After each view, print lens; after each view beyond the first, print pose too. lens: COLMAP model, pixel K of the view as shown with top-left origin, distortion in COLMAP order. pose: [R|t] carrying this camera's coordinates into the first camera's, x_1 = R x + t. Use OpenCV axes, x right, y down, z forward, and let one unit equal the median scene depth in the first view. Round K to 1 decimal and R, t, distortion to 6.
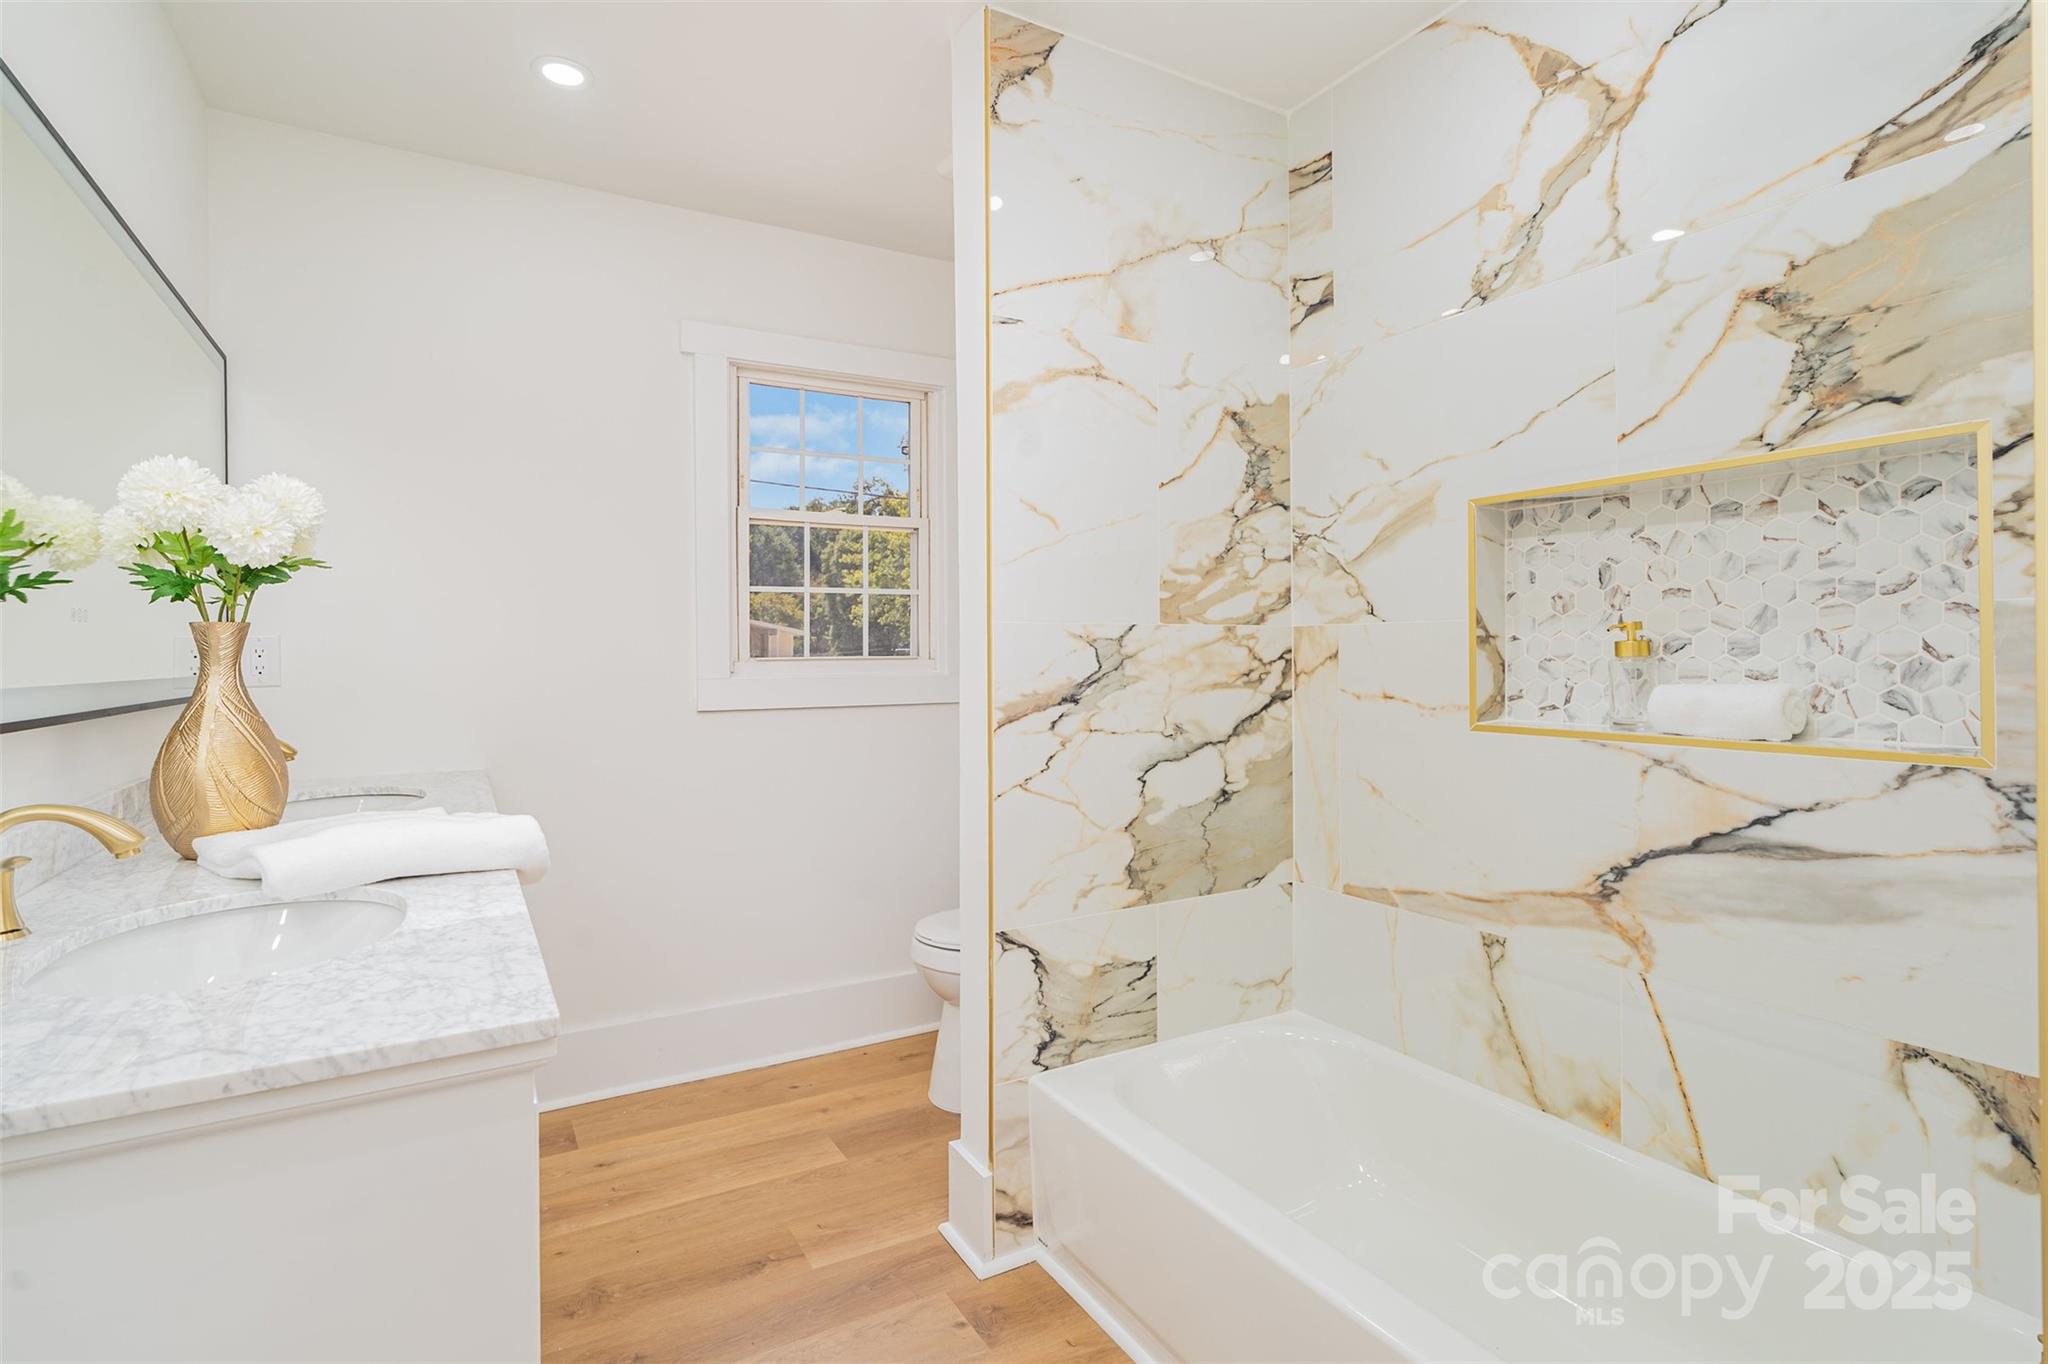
lens RADIAL K [[984.1, 0, 1023.5], [0, 984.1, 662.6], [0, 0, 1]] dist [-0.000524, 0.001057]
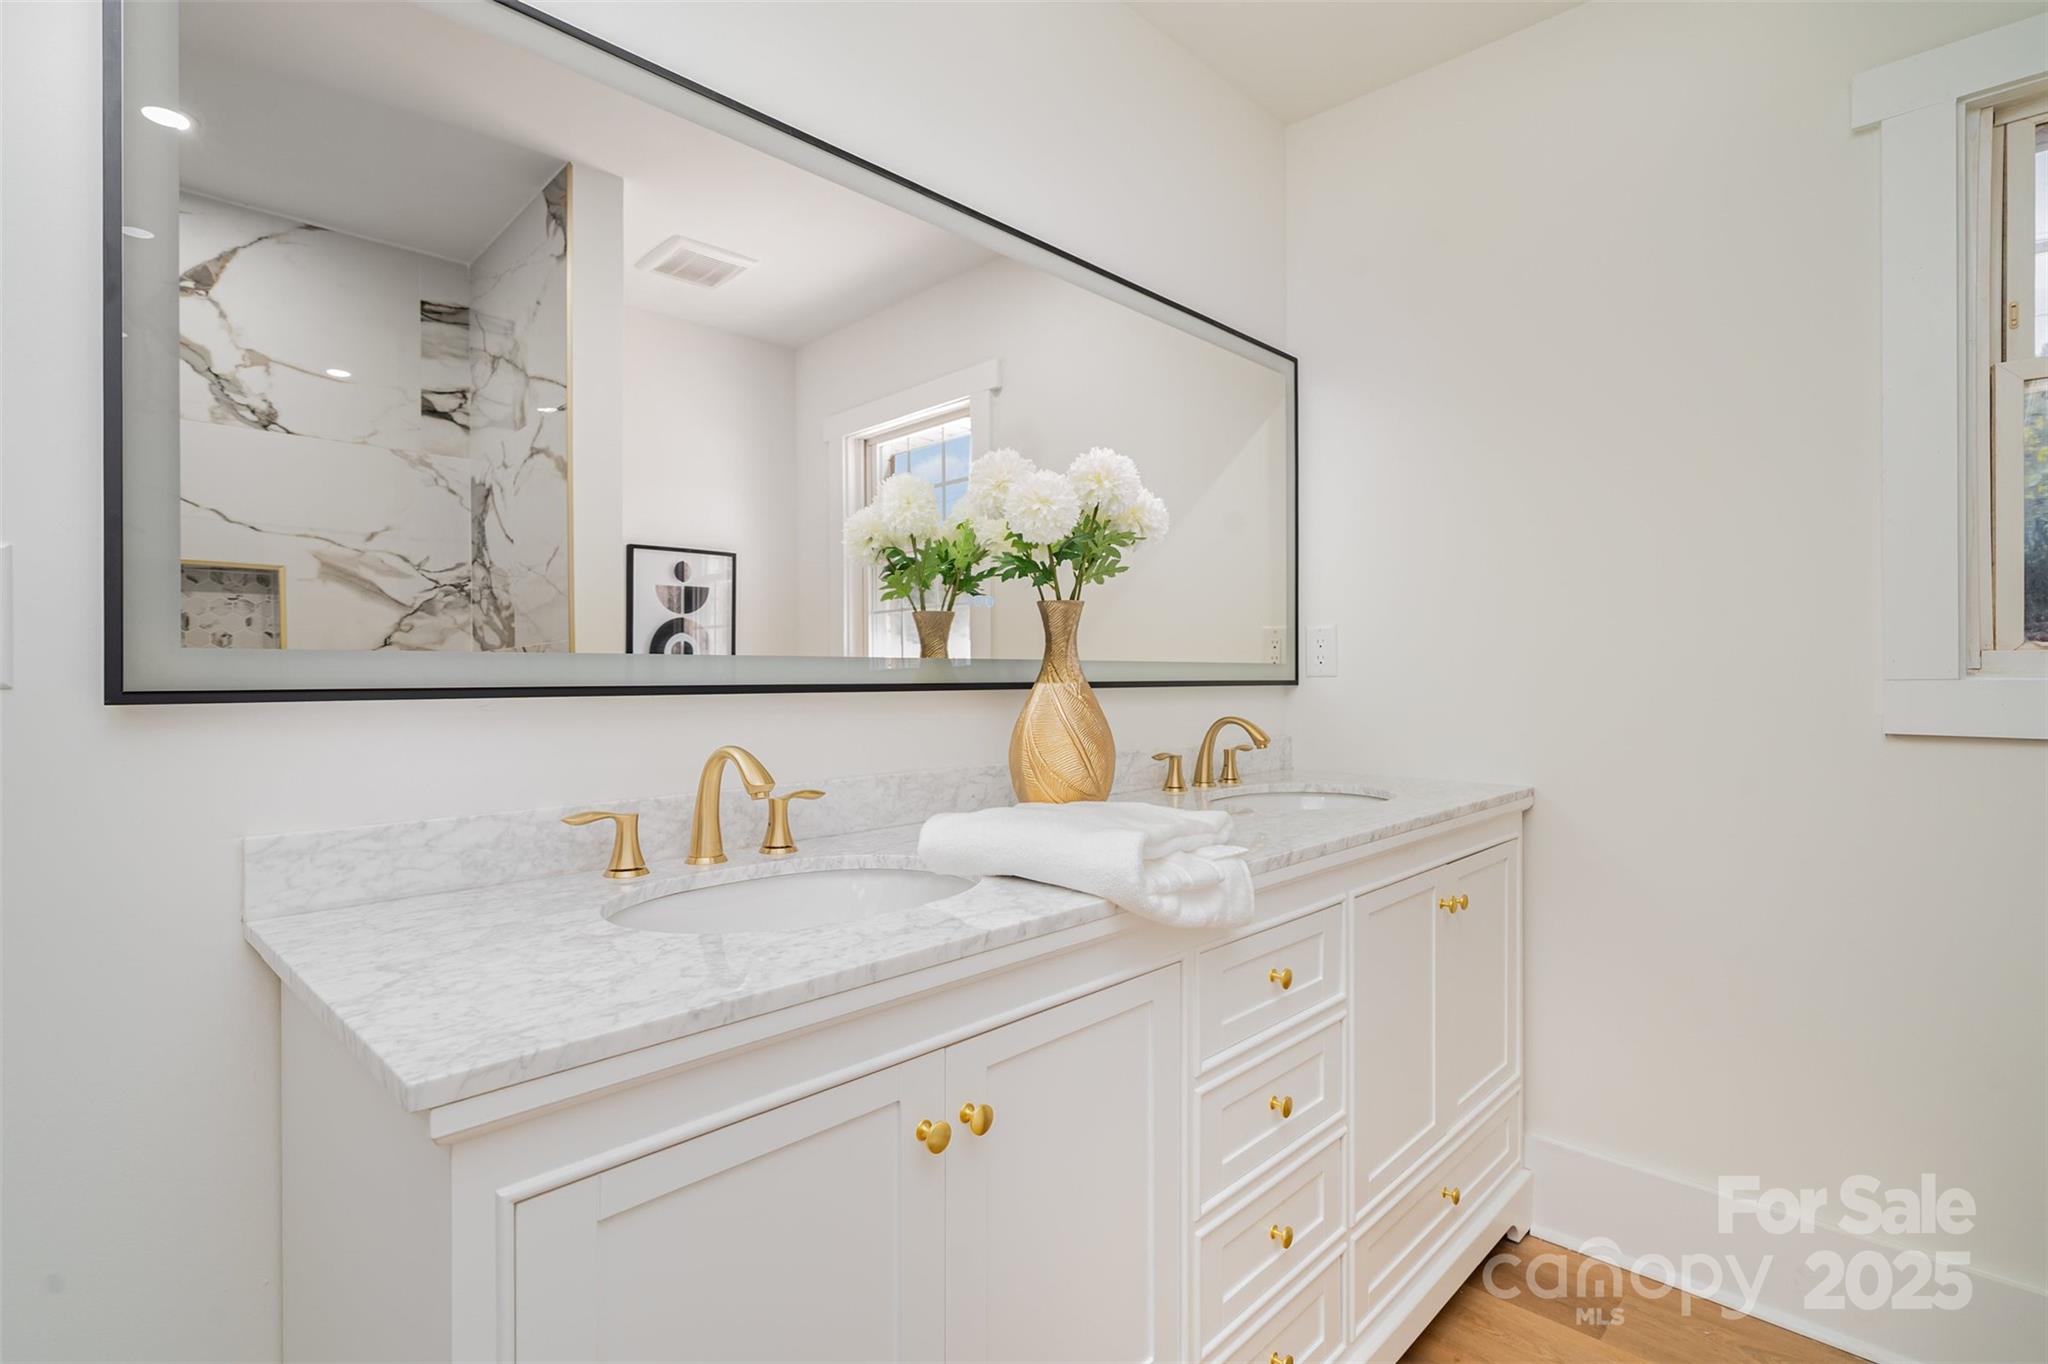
lens RADIAL K [[984.1, 0, 1023.0], [0, 984.1, 678.4], [0, 0, 1]] dist [-0.000524, 0.001057]
pose [[0.276476, 0.012385, -0.960941, 0.306619], [-0.010213, 0.999898, 0.009949, 0.053697], [0.960967, 0.007064, 0.276574, 1.165990]]
